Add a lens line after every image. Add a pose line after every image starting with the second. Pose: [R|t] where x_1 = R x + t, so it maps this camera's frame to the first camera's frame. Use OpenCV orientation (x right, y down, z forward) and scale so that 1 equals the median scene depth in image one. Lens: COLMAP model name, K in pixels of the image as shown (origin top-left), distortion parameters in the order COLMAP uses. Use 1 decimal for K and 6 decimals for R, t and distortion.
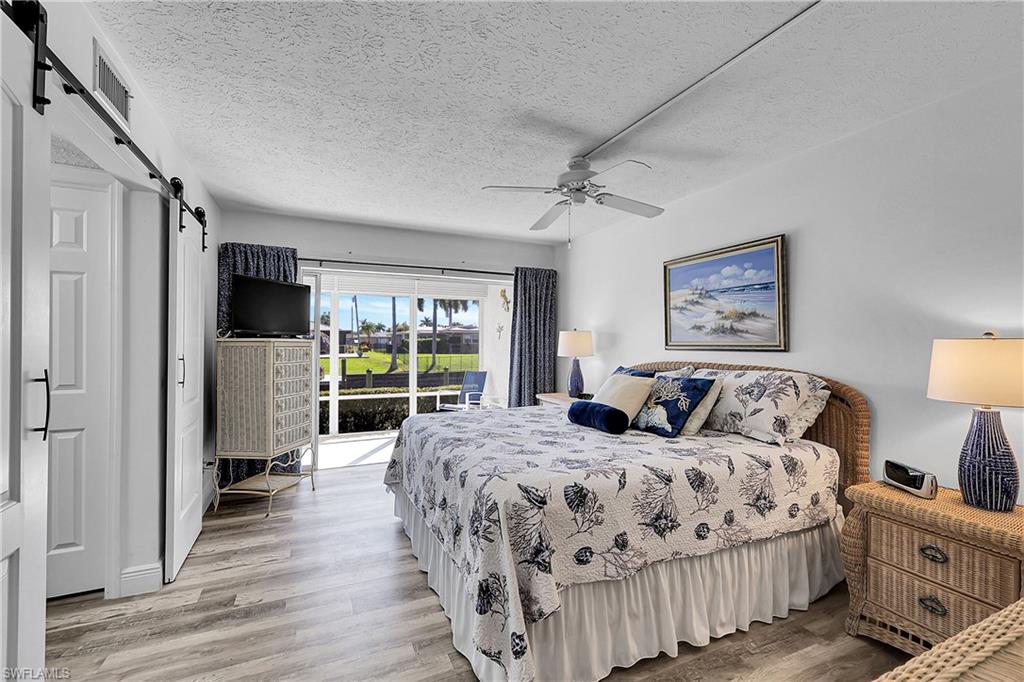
lens RADIAL K [[445.6, 0, 514.5], [0, 445.6, 336.6], [0, 0, 1]] dist [-0.003250, 0.000467]
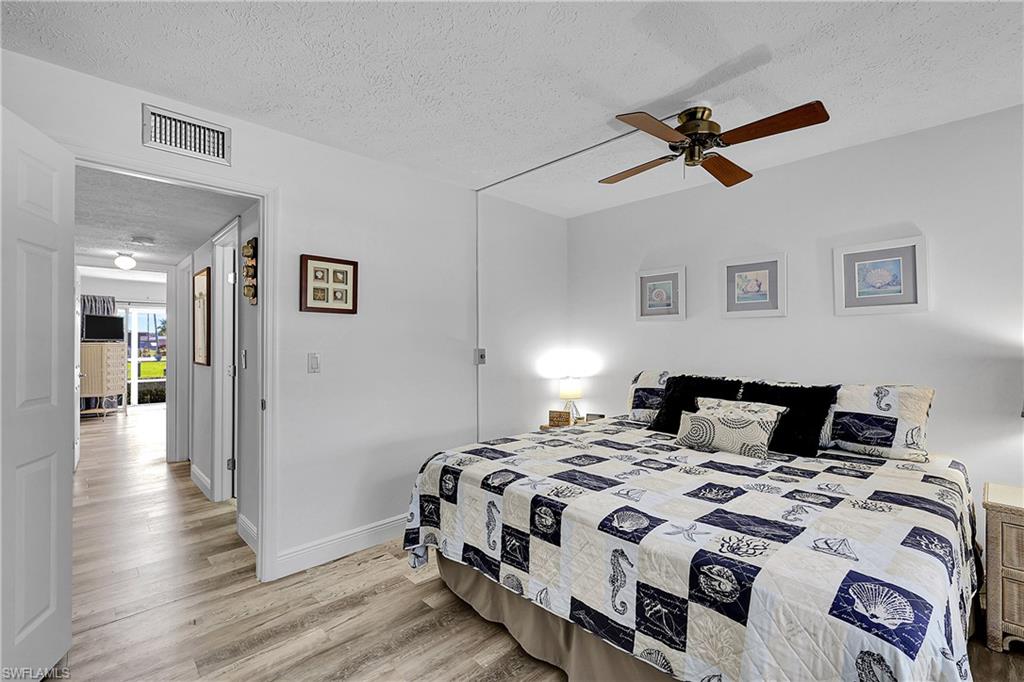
lens RADIAL K [[445.6, 0, 512.8], [0, 445.6, 338.4], [0, 0, 1]] dist [-0.003250, 0.000467]
pose [[0.943511, -0.001187, 0.331340, 0.313330], [0.001058, 0.999999, 0.000570, -0.008109], [-0.331340, -0.000188, 0.943511, -0.865564]]
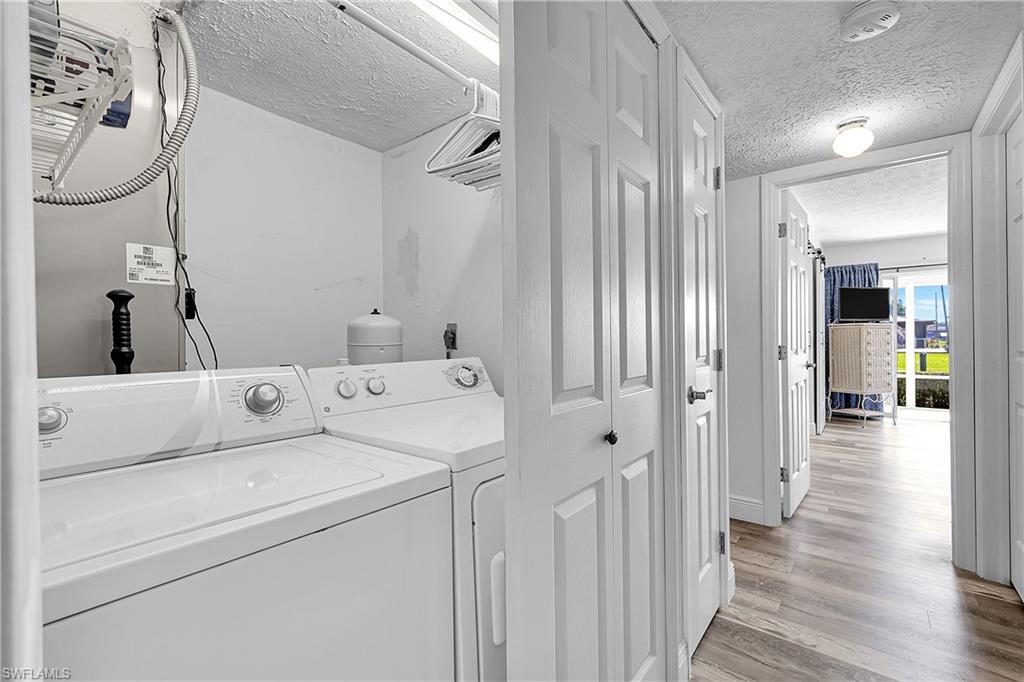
lens RADIAL K [[445.6, 0, 512.7], [0, 445.6, 340.0], [0, 0, 1]] dist [-0.003250, 0.000467]
pose [[0.442866, -0.005030, -0.896574, 0.178444], [0.020878, 0.999771, 0.004704, 0.015620], [0.896345, -0.020802, 0.442869, -0.449789]]
